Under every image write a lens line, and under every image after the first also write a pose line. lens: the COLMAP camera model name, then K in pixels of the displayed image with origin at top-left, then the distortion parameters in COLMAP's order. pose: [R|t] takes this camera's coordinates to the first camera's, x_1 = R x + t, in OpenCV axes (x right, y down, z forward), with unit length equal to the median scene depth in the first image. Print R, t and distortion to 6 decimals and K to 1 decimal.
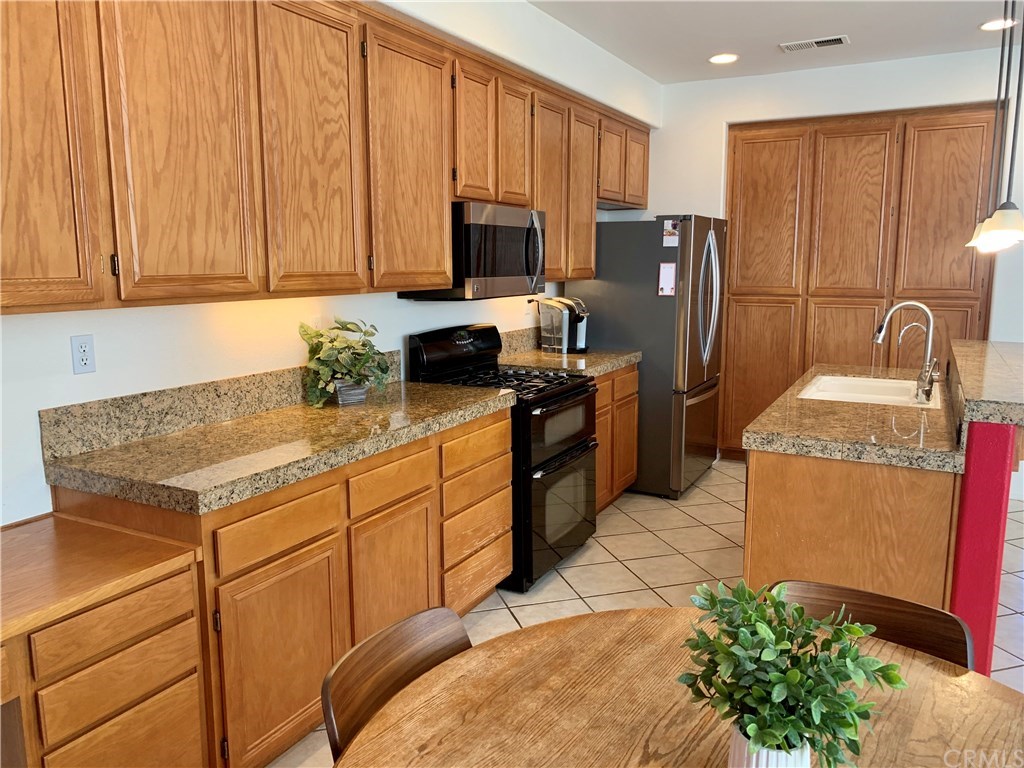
lens RADIAL K [[784.6, 0, 512.7], [0, 784.6, 373.5], [0, 0, 1]] dist [0.050643, -0.063121]
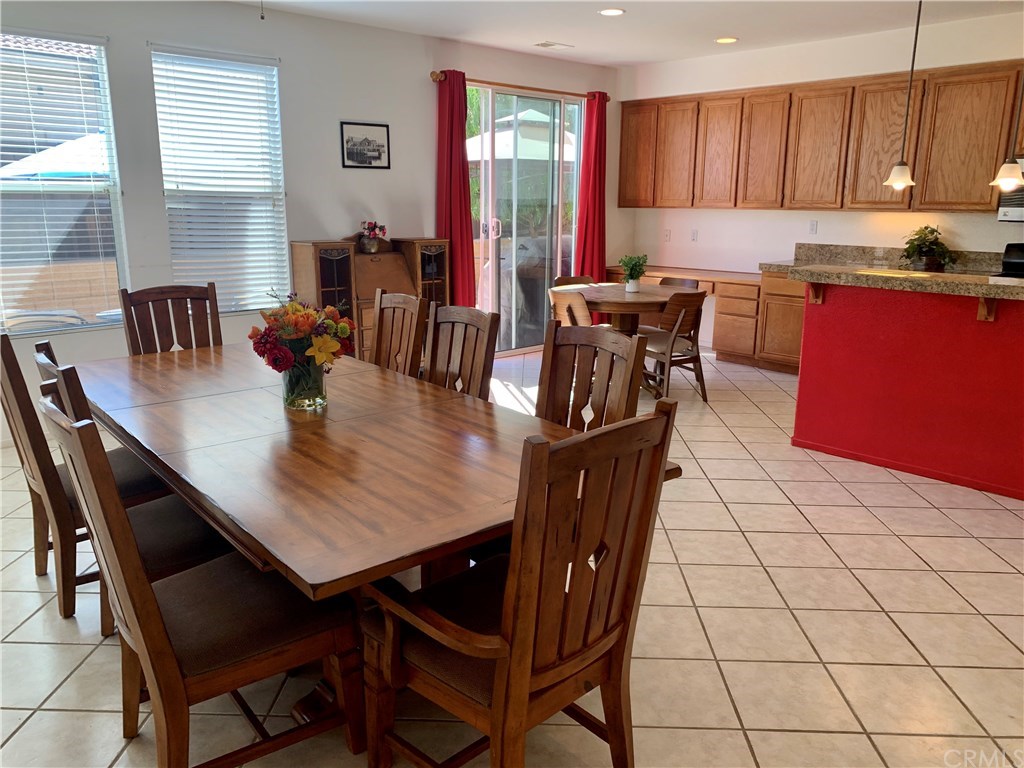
lens RADIAL K [[784.6, 0, 501.6], [0, 784.6, 382.5], [0, 0, 1]] dist [0.050643, -0.063121]
pose [[-0.339031, 0.213888, -0.916139, 2.449854], [-0.144137, 0.950506, 0.275252, -0.106775], [0.929668, 0.225368, -0.291421, 0.799541]]
